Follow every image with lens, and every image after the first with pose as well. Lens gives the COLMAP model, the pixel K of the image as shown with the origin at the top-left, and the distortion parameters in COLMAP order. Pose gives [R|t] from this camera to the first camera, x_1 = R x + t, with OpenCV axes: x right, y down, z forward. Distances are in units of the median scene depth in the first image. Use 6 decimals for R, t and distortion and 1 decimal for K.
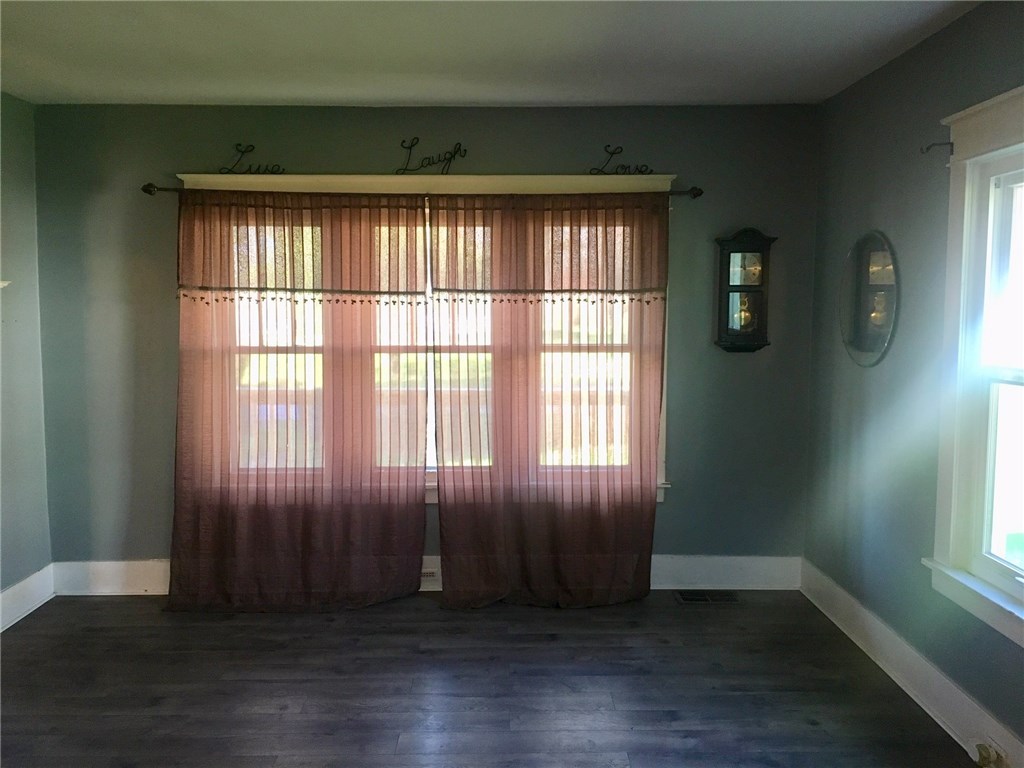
lens RADIAL K [[878.0, 0, 512.4], [0, 878.0, 381.5], [0, 0, 1]] dist [0.086242, -0.121170]
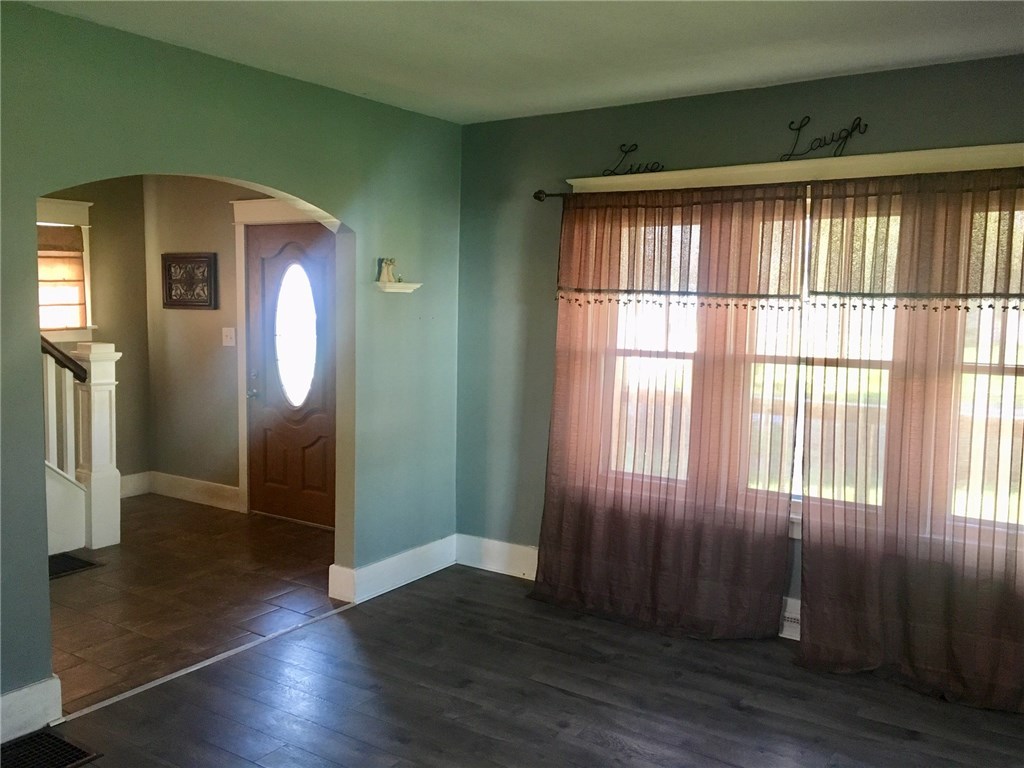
lens RADIAL K [[878.0, 0, 512.4], [0, 878.0, 381.5], [0, 0, 1]] dist [0.086242, -0.121170]
pose [[0.822115, 0.066432, -0.565432, 0.165250], [-0.062684, 0.997693, 0.026078, -0.022263], [0.565860, 0.014005, 0.824383, 0.124675]]
